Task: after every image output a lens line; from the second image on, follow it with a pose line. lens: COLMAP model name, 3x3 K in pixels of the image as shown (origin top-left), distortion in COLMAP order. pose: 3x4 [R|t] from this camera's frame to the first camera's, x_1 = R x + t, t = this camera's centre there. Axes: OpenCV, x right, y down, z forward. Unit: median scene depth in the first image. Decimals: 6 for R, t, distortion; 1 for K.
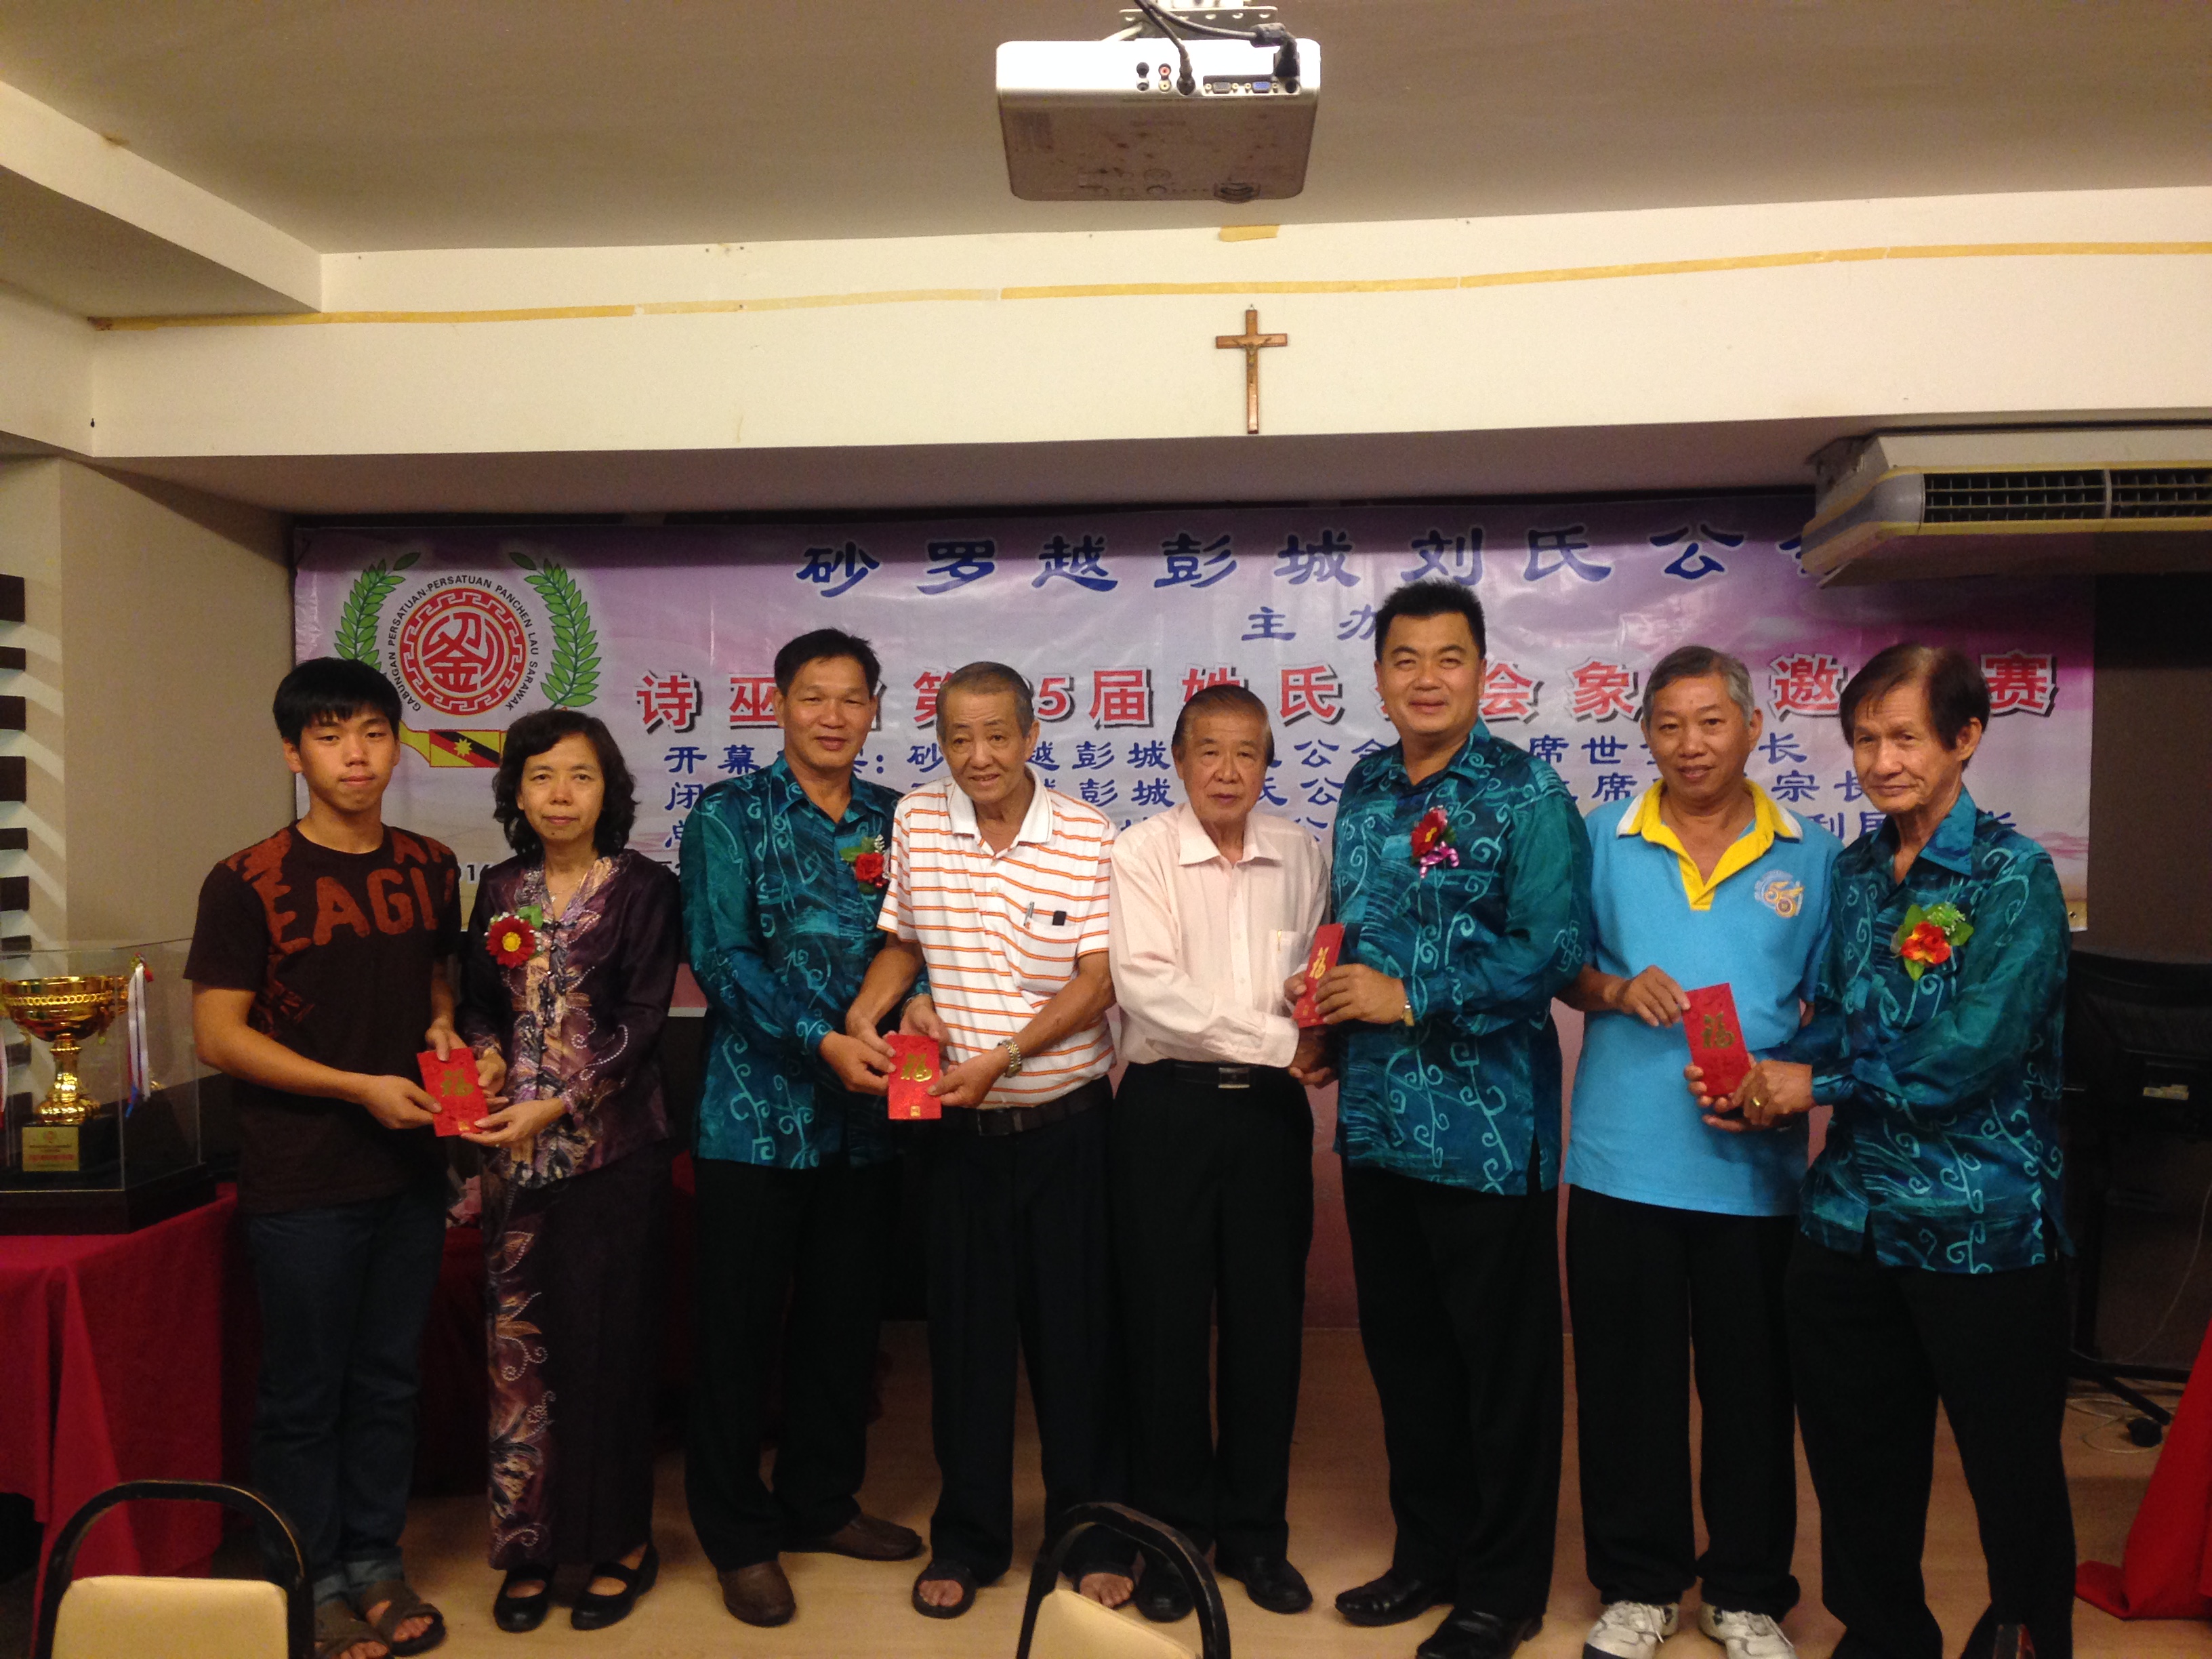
lens RADIAL K [[2084.1, 0, 1112.6], [0, 2084.1, 832.2], [0, 0, 1]] dist [0.064697, 0.096584]
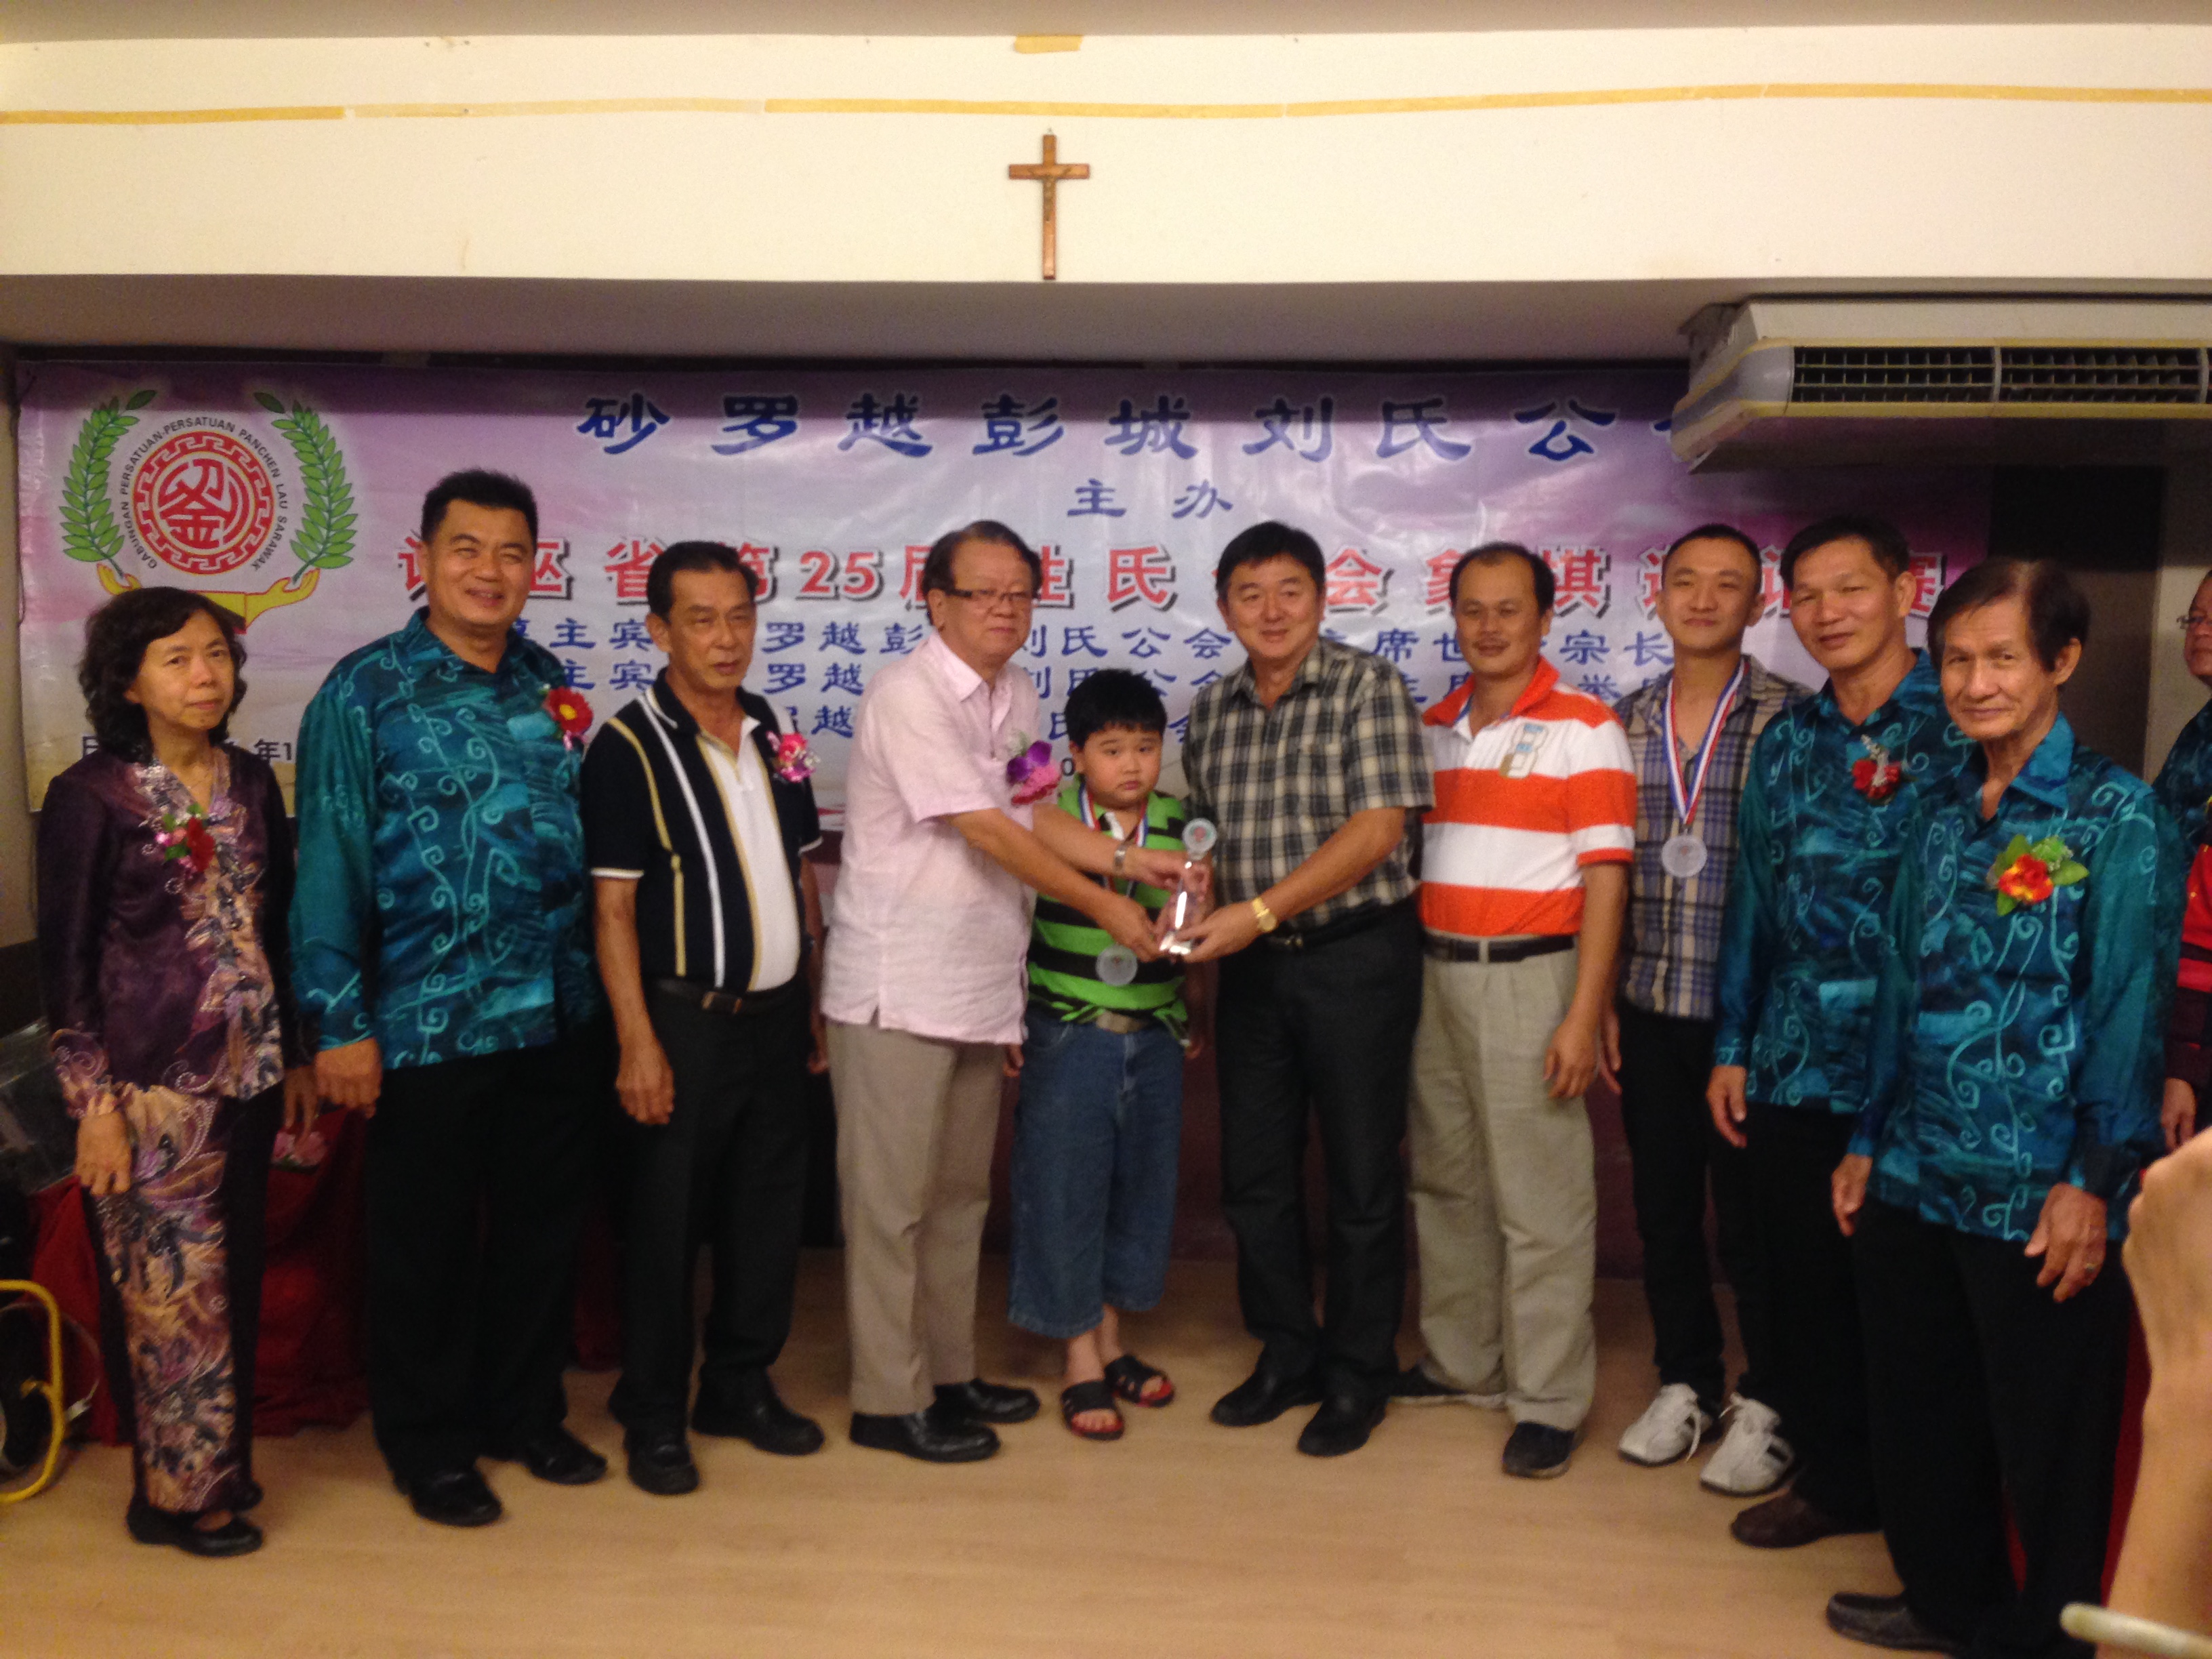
lens RADIAL K [[2061.6, 0, 1117.5], [0, 2061.6, 823.1], [0, 0, 1]] dist [0.095822, -0.046187]
pose [[0.999528, 0.022007, 0.021412, 0.067380], [-0.023207, 0.998077, 0.057485, -0.010568], [-0.020105, -0.057955, 0.998117, 0.092677]]
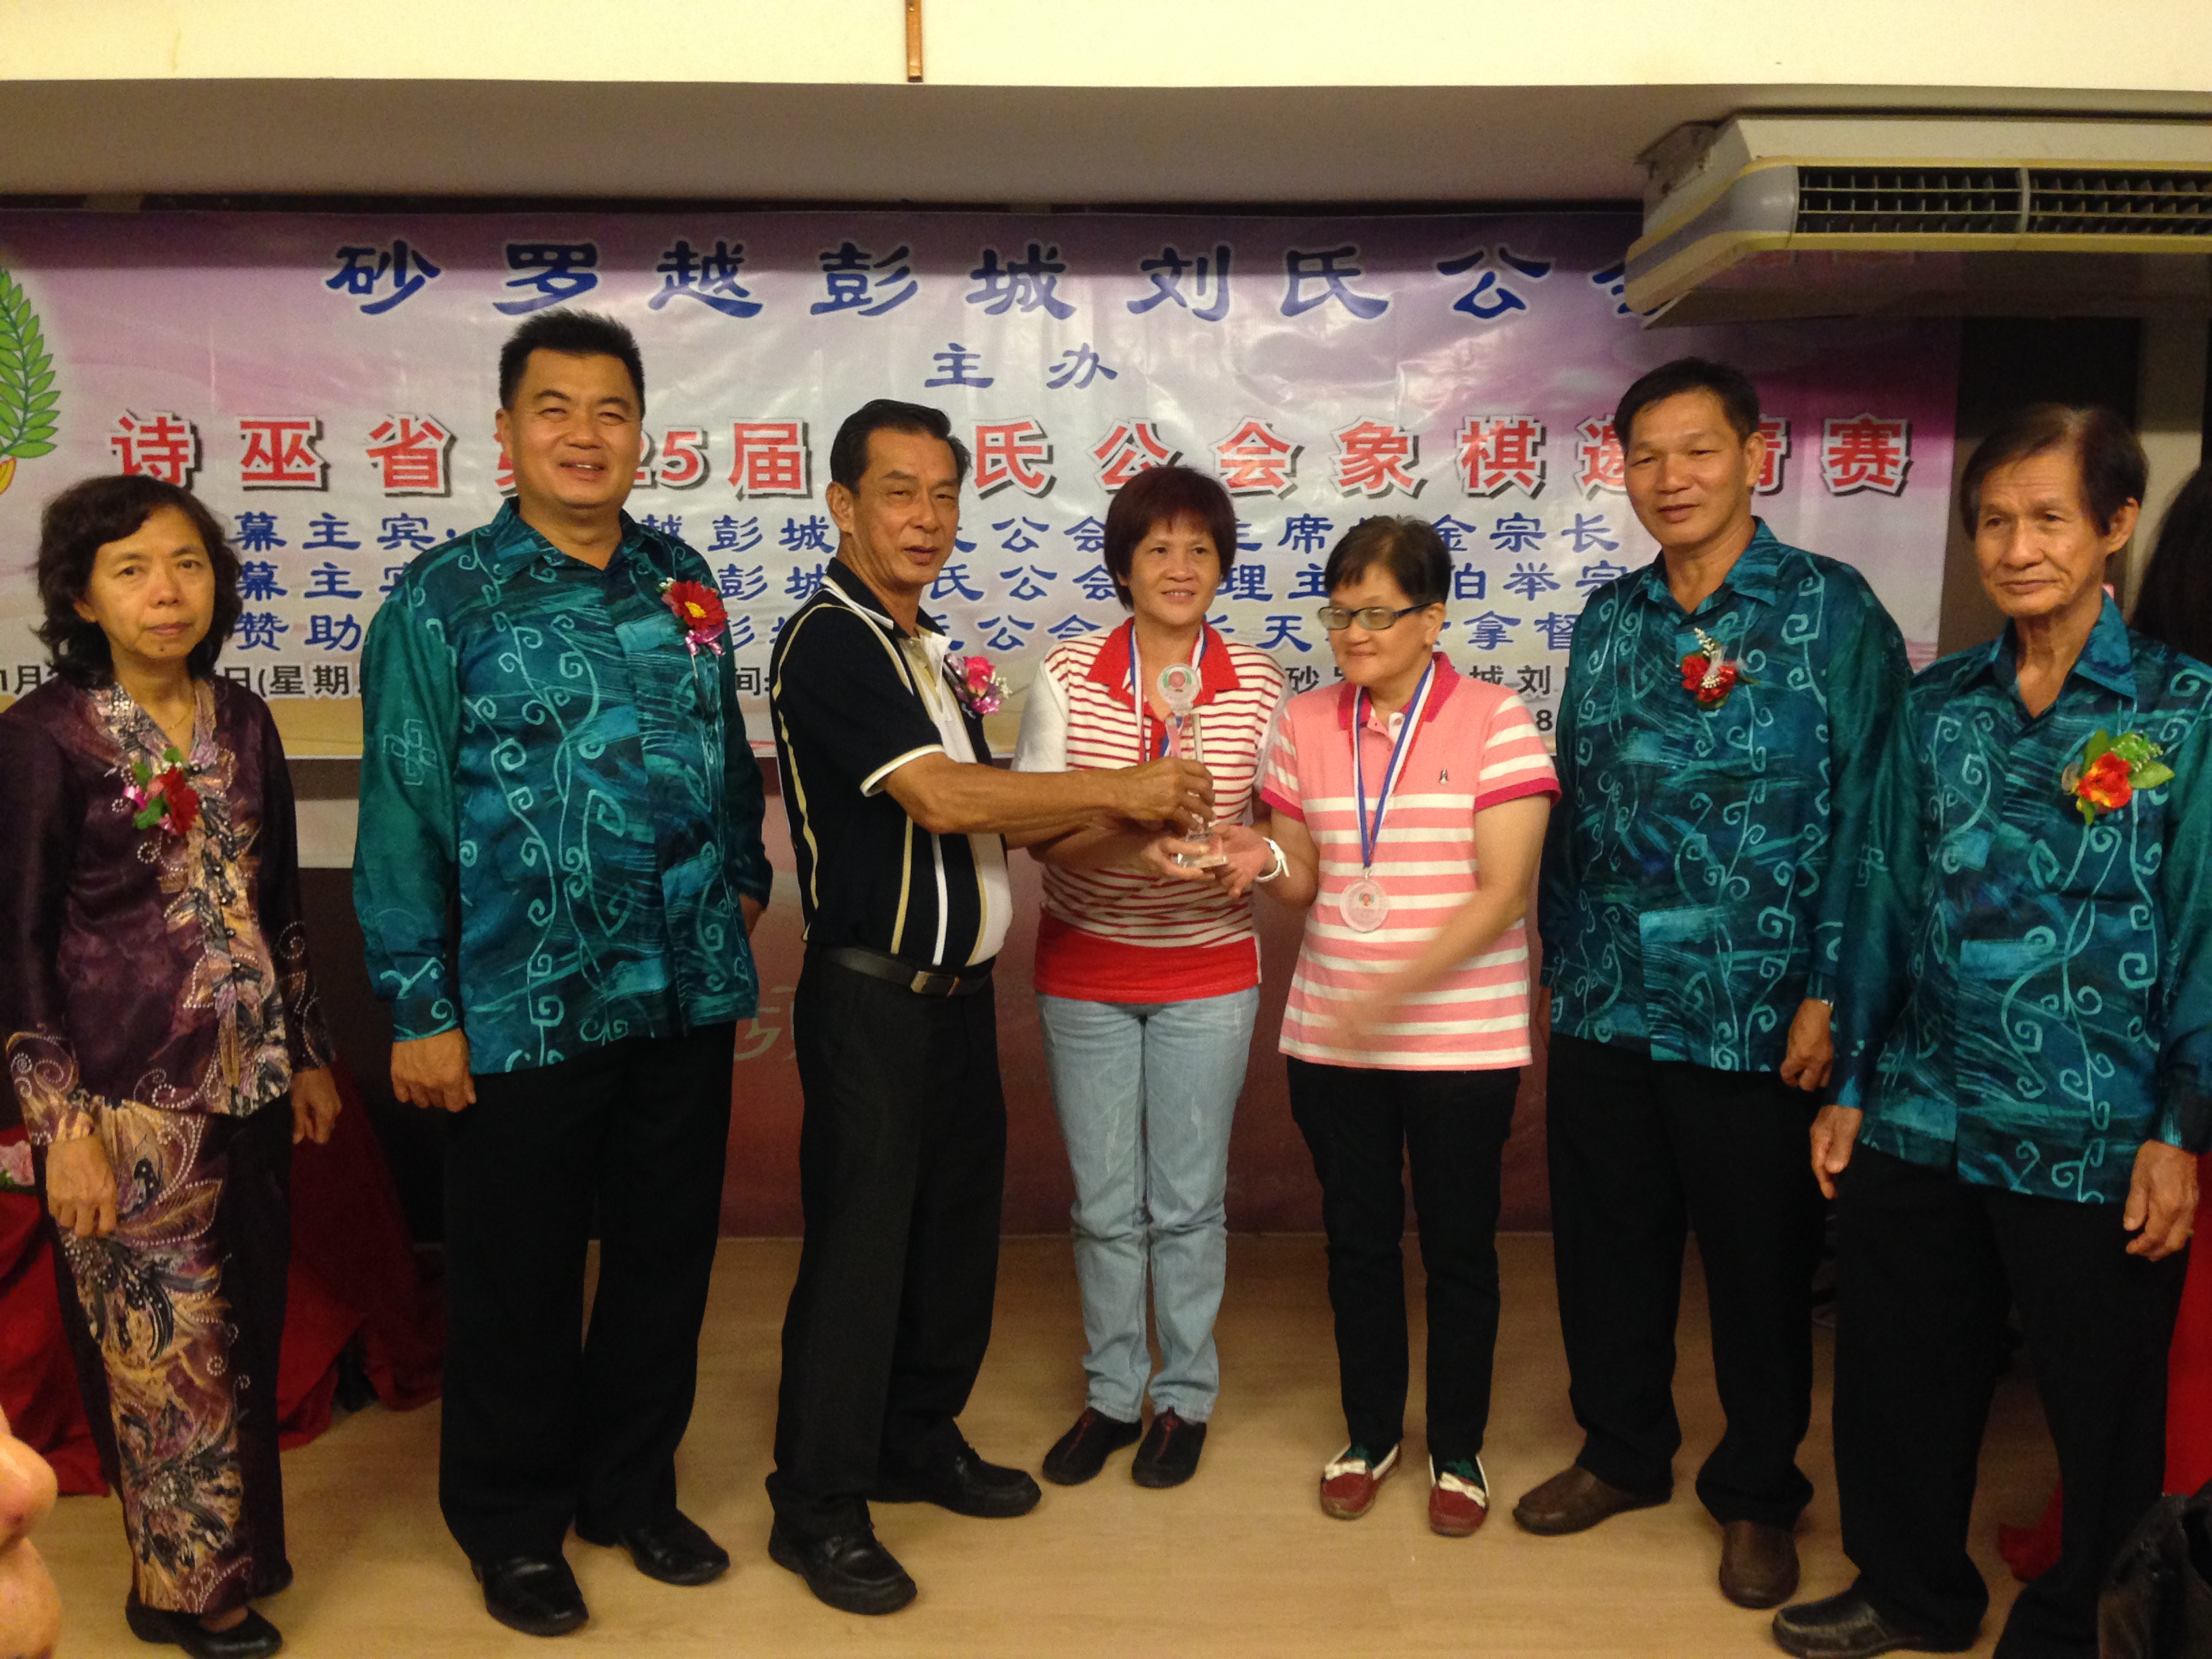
lens RADIAL K [[2042.1, 0, 1114.7], [0, 2042.1, 802.2], [0, 0, 1]] dist [0.138050, -0.232062]
pose [[0.993020, -0.006122, 0.117787, 0.040814], [-0.005386, 0.995256, 0.097143, -0.012371], [-0.117823, -0.097100, 0.988276, 0.217340]]
